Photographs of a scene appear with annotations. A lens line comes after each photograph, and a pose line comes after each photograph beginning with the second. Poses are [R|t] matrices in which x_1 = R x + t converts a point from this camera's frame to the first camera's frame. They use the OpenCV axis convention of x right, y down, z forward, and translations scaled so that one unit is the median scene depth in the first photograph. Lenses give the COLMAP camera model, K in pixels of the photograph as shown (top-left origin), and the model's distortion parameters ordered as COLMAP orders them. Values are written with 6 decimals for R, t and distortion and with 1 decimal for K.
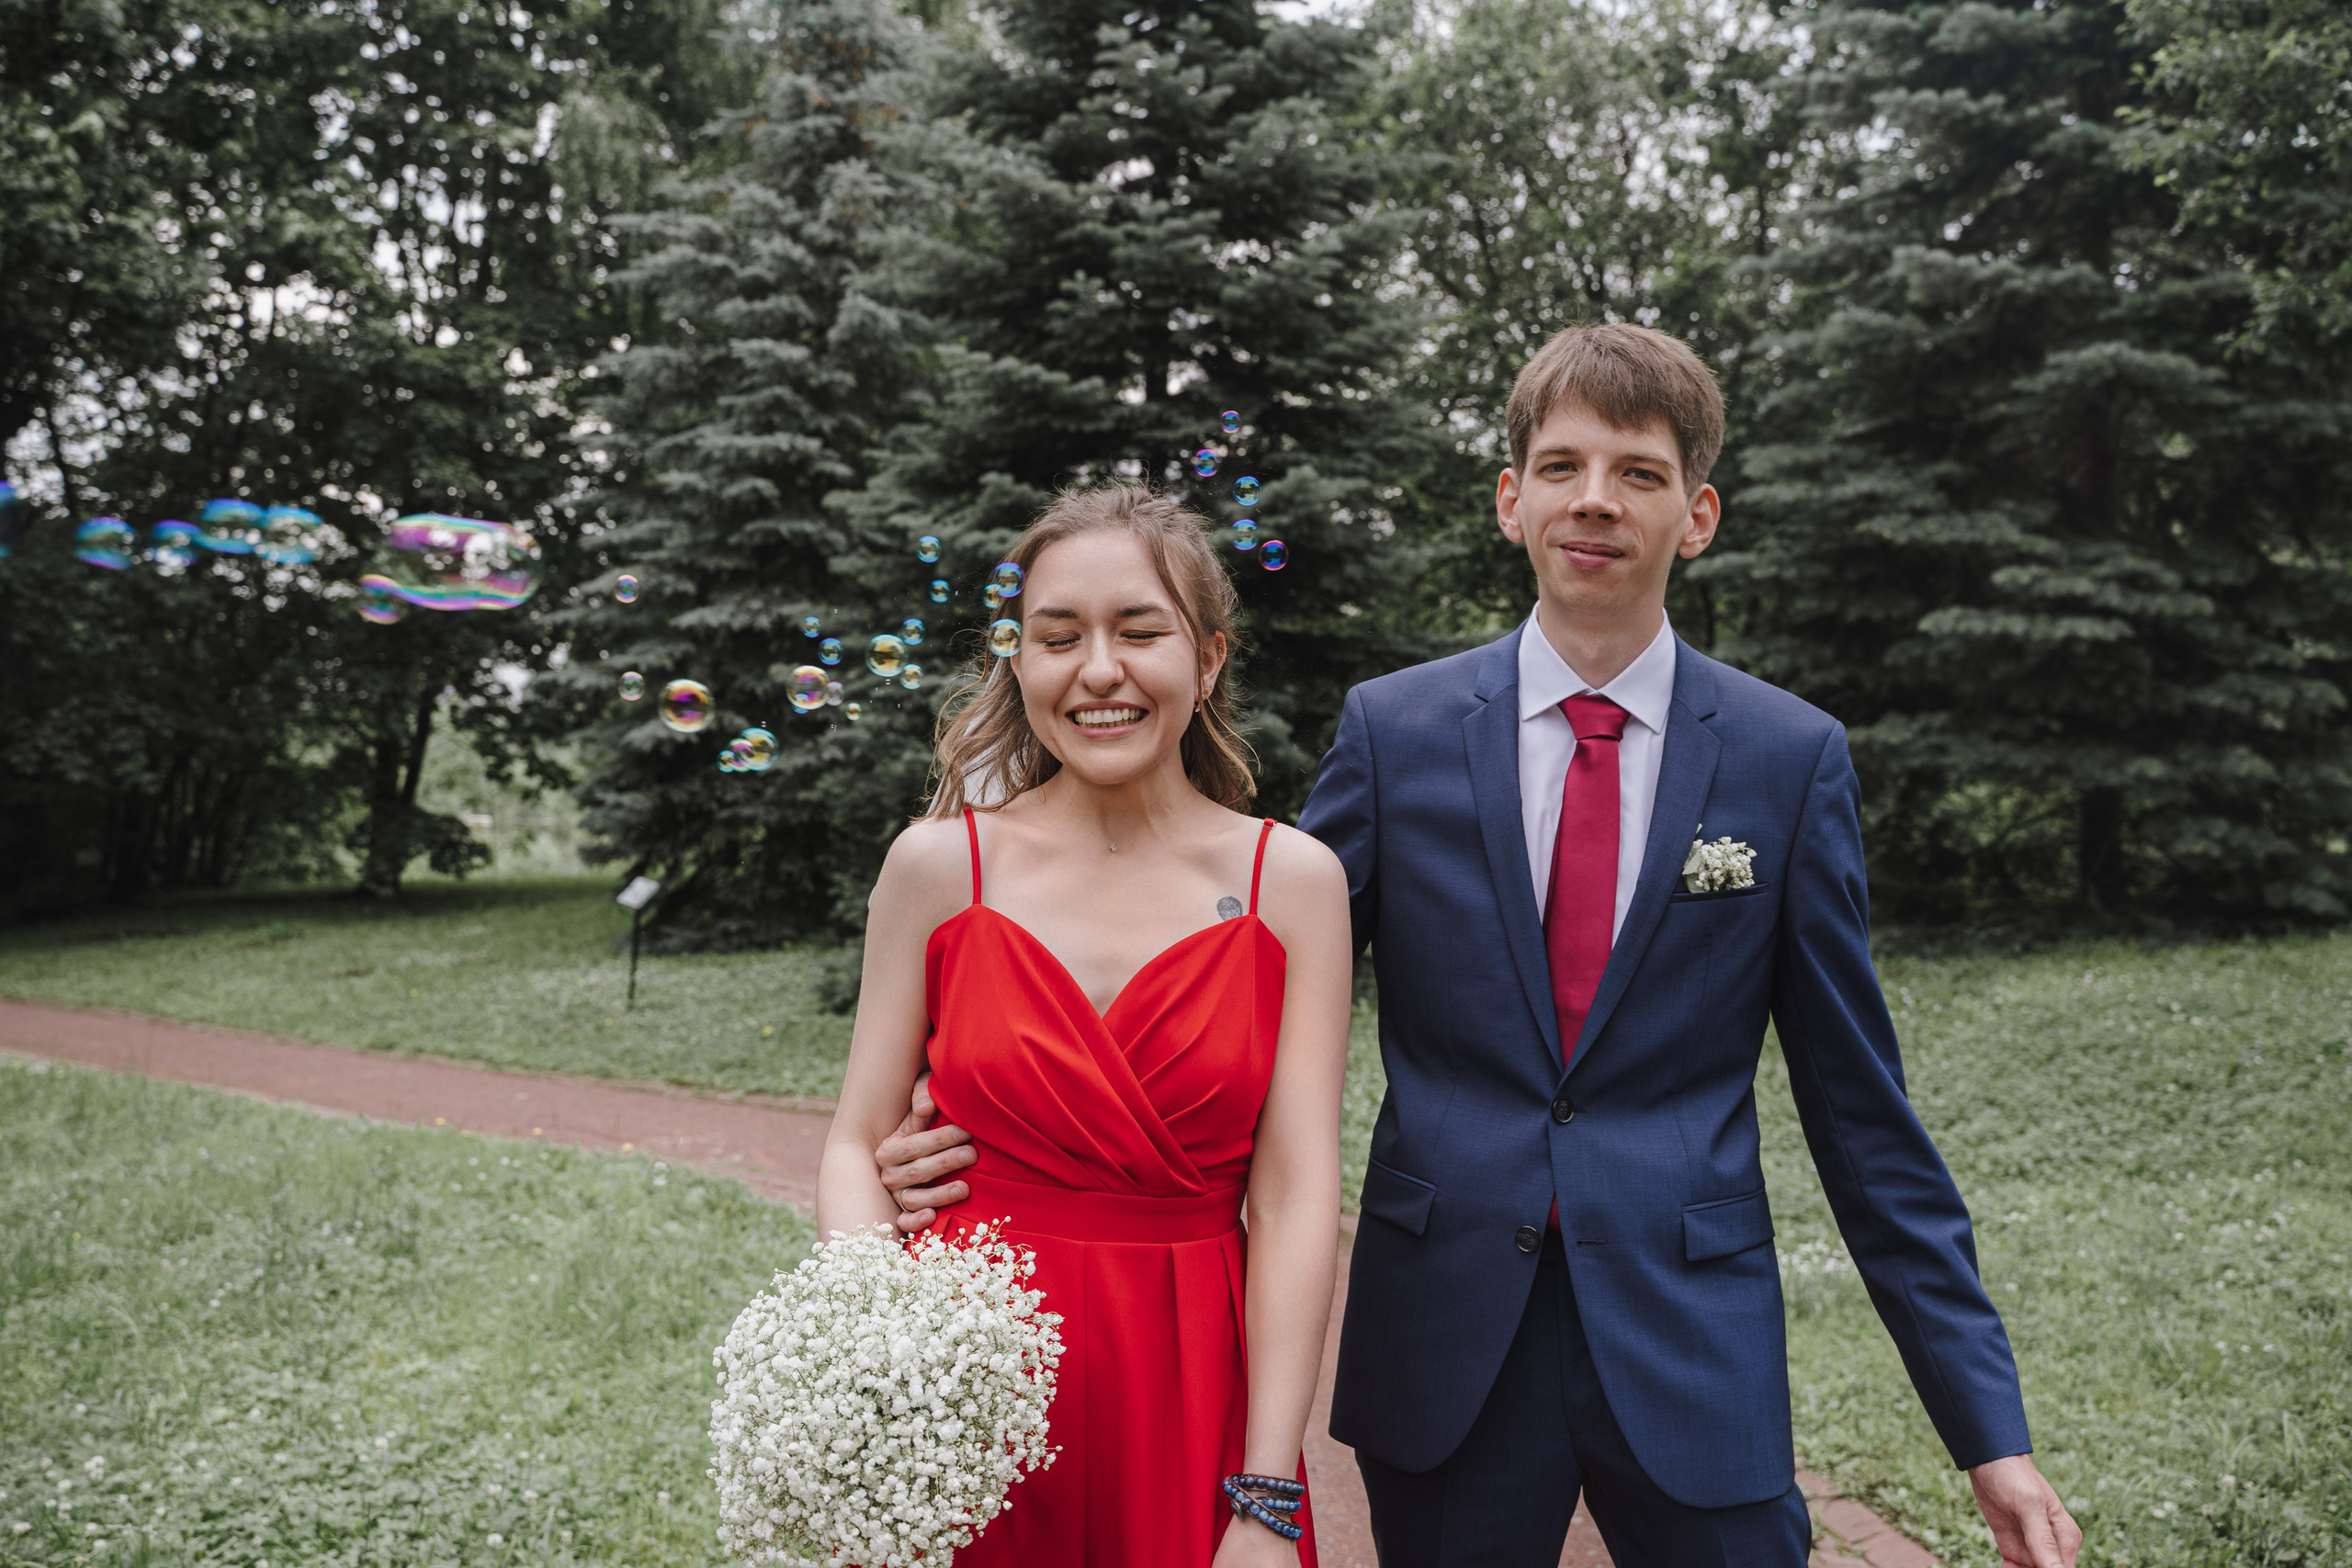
lens RADIAL K [[1878.8, 0, 1176.0], [0, 1878.8, 784.0], [0, 0, 1]] dist [-0.114473, 0.073124]
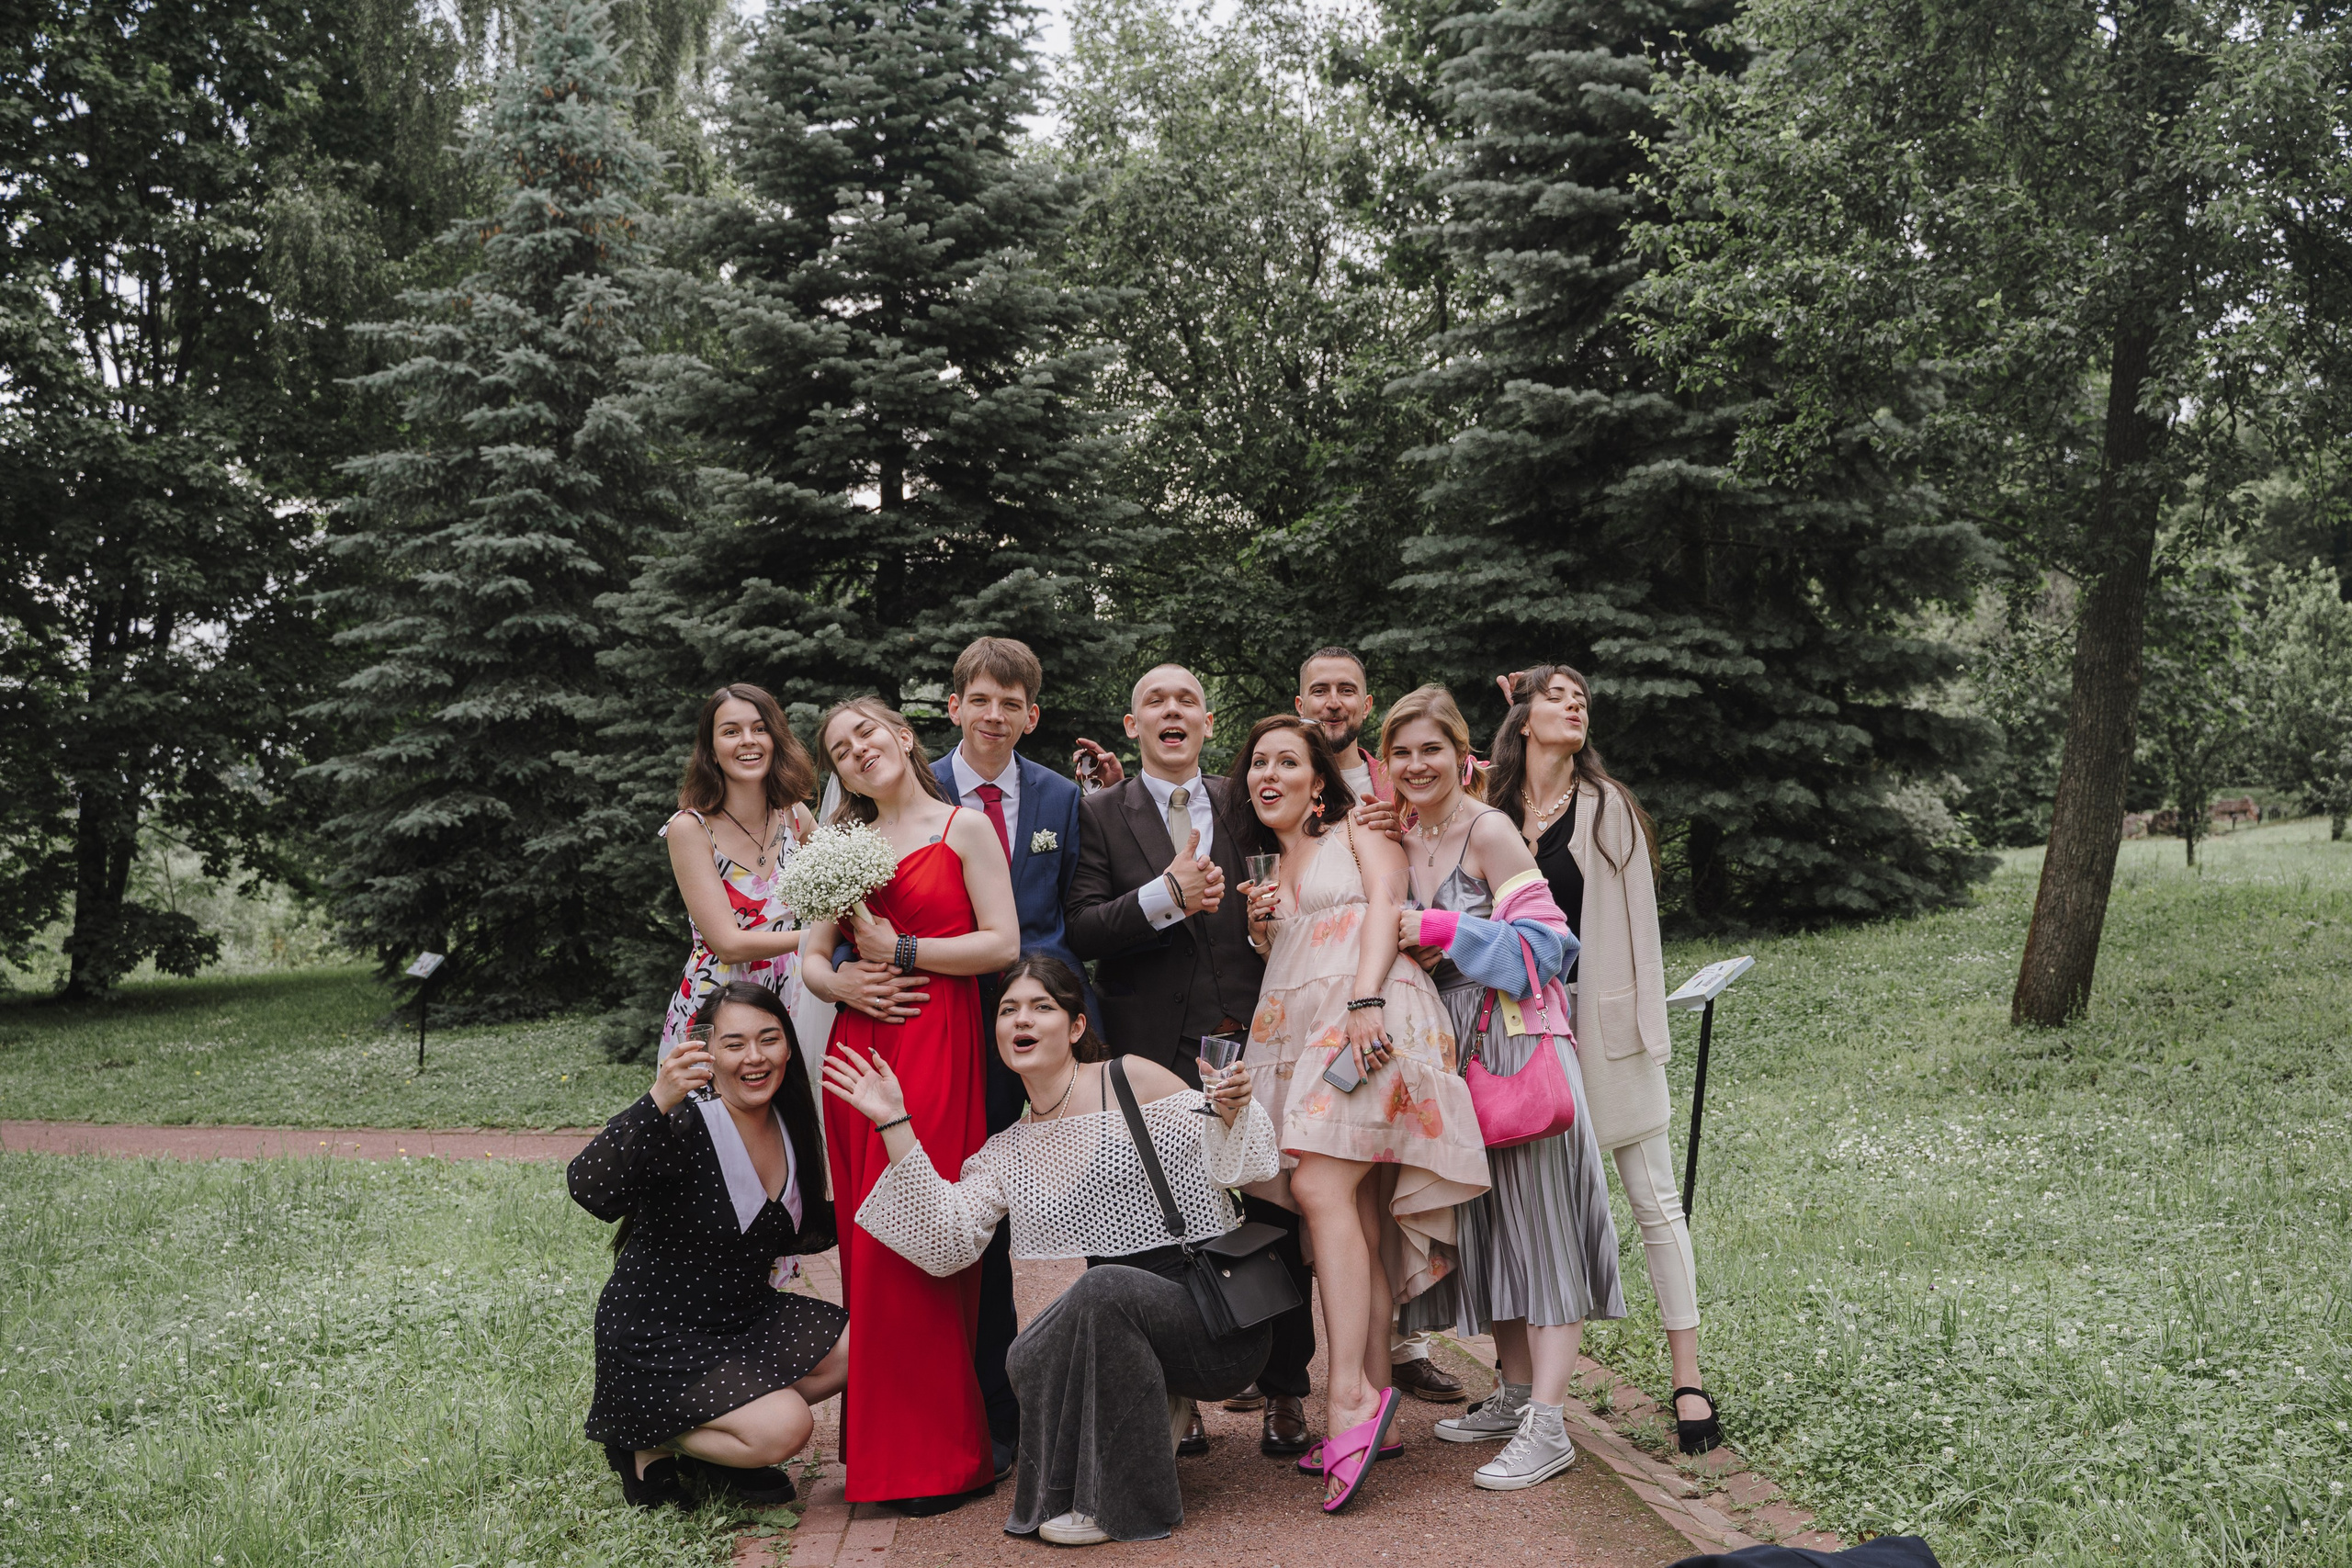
lens RADIAL K [[1878.8, 0, 1176.0], [0, 1878.8, 784.0], [0, 0, 1]] dist [-0.114473, 0.073124]
pose [[0.989016, -0.033245, 0.144020, -0.009836], [0.038474, 0.998692, -0.033672, 0.006838], [-0.142712, 0.038843, 0.989002, -0.139897]]
